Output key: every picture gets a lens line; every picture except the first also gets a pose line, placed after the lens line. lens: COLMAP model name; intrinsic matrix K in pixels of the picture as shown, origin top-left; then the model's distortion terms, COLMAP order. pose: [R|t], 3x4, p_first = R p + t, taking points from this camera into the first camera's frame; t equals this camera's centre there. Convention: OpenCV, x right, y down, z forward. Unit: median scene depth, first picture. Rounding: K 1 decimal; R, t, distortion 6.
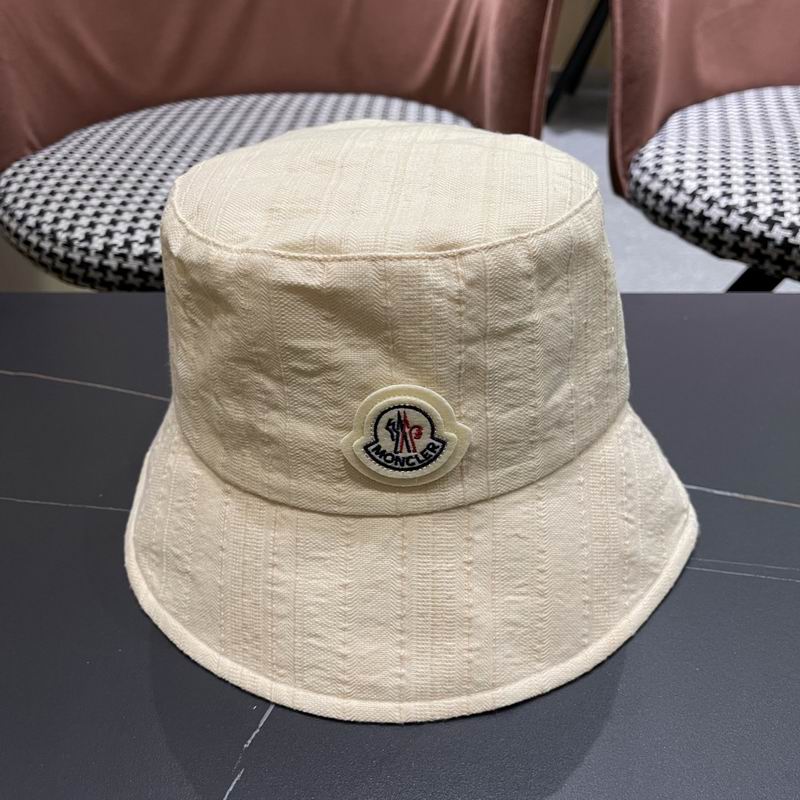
lens RADIAL K [[825.5, 0, 397.9], [0, 825.5, 402.6], [0, 0, 1]] dist [0.011786, 0.000000]
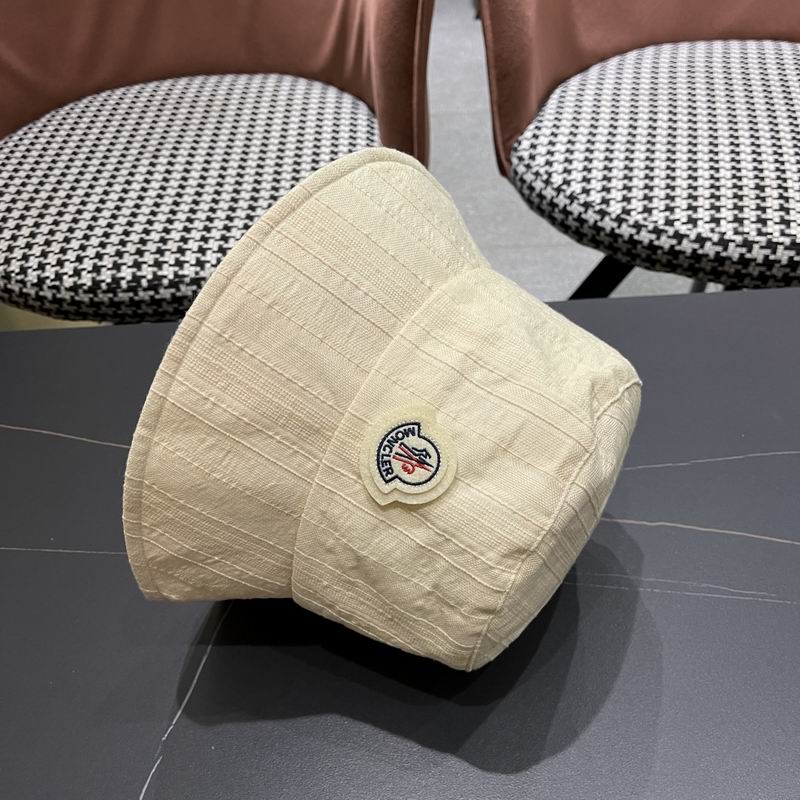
lens RADIAL K [[825.5, 0, 394.0], [0, 825.5, 405.7], [0, 0, 1]] dist [0.011786, 0.000000]
pose [[0.997586, -0.069345, 0.003534, 0.106491], [0.067859, 0.984463, 0.161952, -0.154045], [-0.014710, -0.161322, 0.986792, -0.144181]]
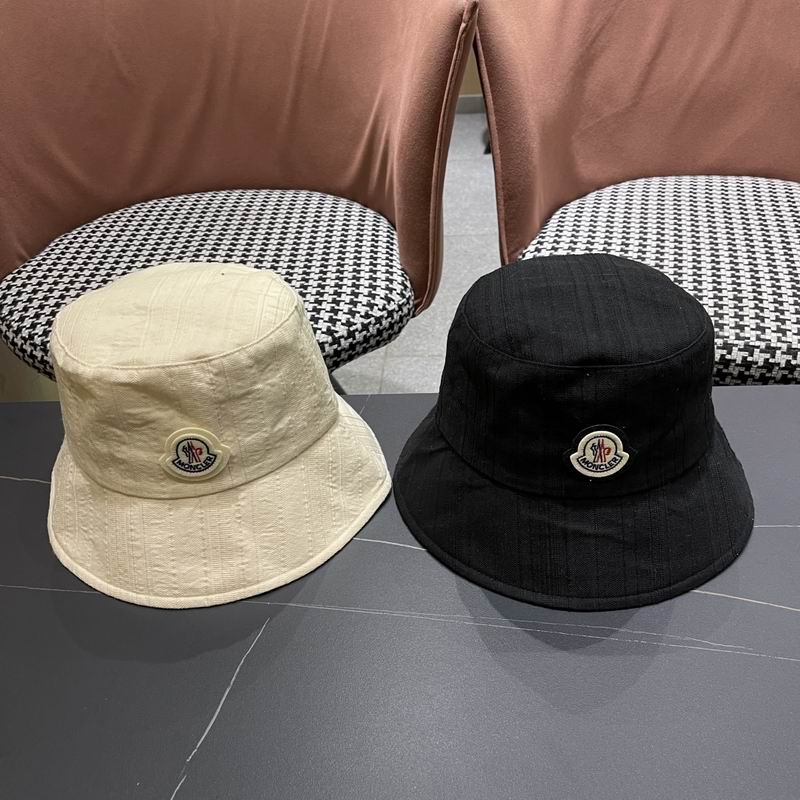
lens RADIAL K [[825.5, 0, 398.0], [0, 825.5, 402.1], [0, 0, 1]] dist [0.011786, 0.000000]
pose [[0.999324, -0.034132, 0.013680, 0.089409], [0.033872, 0.999248, 0.018862, -0.118137], [-0.014313, -0.018386, 0.999729, -0.236454]]
